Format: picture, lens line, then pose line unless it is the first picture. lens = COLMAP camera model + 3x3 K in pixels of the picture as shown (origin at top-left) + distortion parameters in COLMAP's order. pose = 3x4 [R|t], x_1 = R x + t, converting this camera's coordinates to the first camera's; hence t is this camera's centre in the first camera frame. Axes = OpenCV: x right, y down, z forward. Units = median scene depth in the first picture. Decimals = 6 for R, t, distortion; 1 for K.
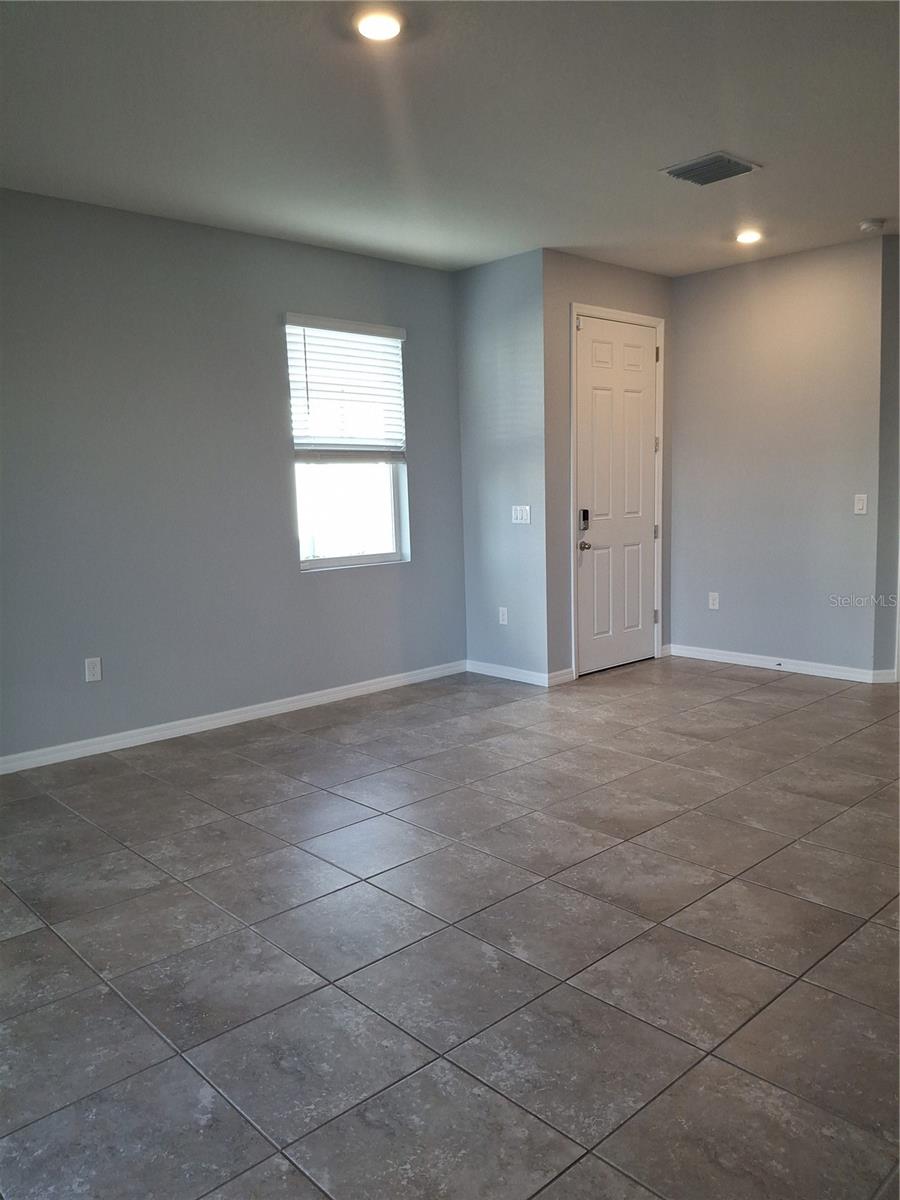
lens RADIAL K [[877.6, 0, 455.5], [0, 877.6, 607.7], [0, 0, 1]] dist [-0.029284, -0.029097]
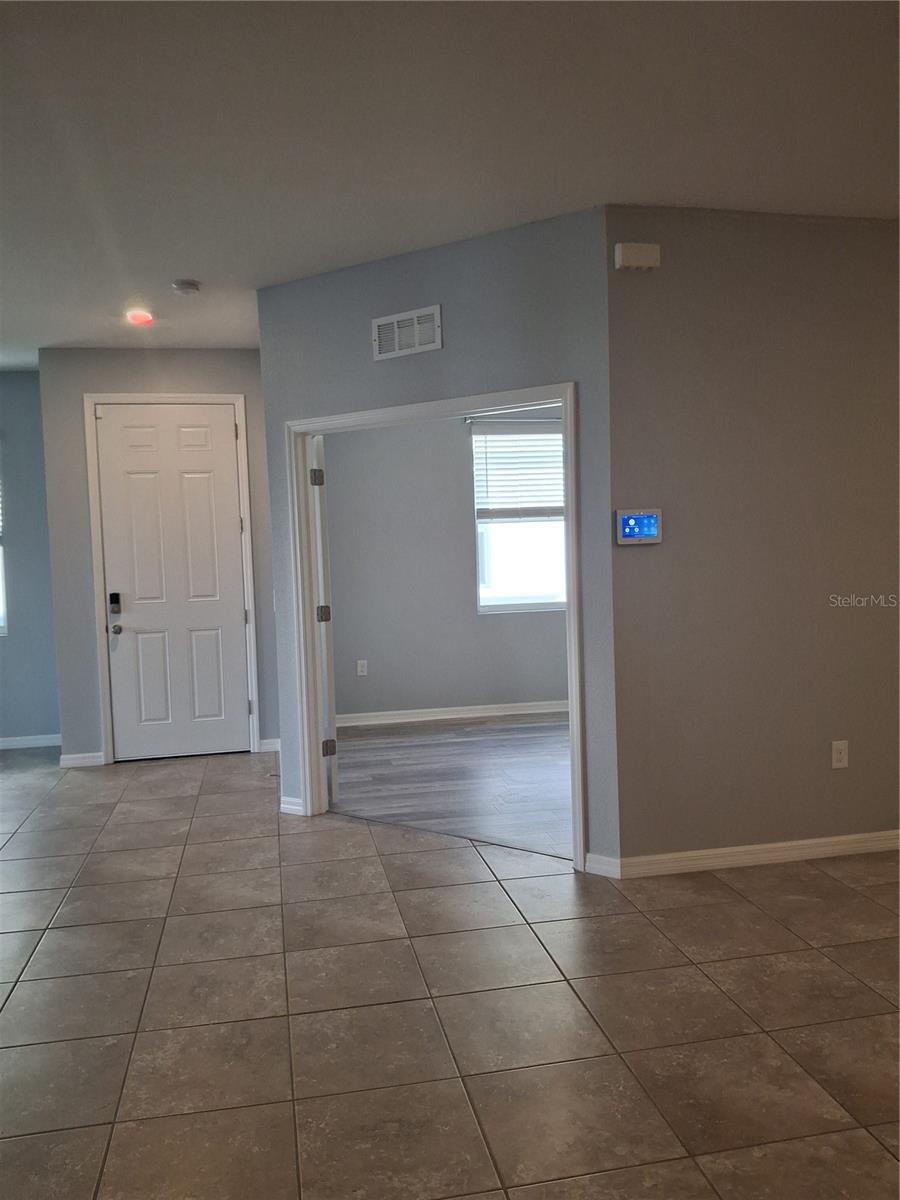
lens RADIAL K [[877.6, 0, 463.2], [0, 877.6, 593.7], [0, 0, 1]] dist [-0.029284, -0.029097]
pose [[0.872707, 0.033411, -0.487100, 0.947786], [-0.068026, 0.996246, -0.053544, -0.082300], [0.483483, 0.079864, 0.871703, 0.312865]]
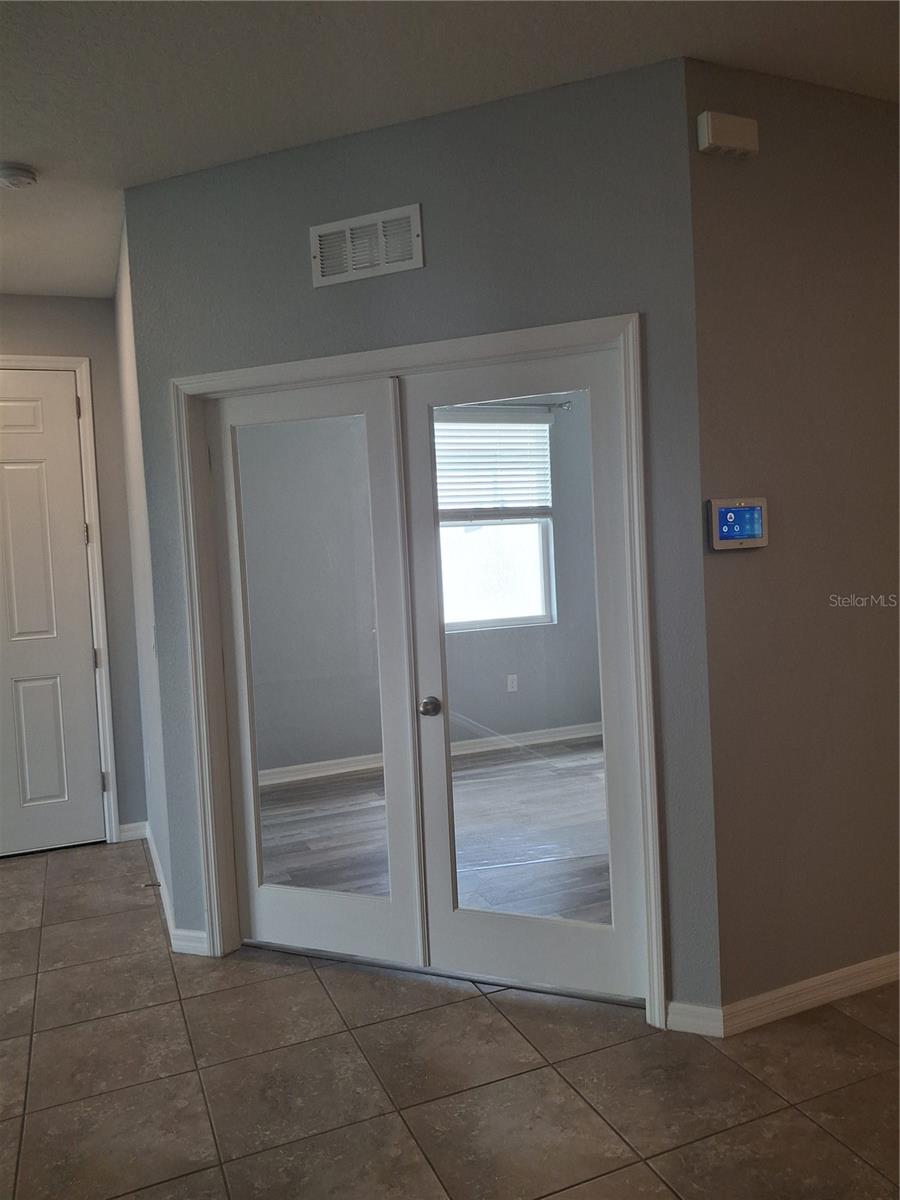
lens RADIAL K [[877.6, 0, 472.9], [0, 877.6, 576.1], [0, 0, 1]] dist [-0.029284, -0.029097]
pose [[0.953515, -0.004573, -0.301312, 0.768387], [-0.024465, 0.995409, -0.092529, -0.102089], [0.300352, 0.095599, 0.949026, 0.460071]]
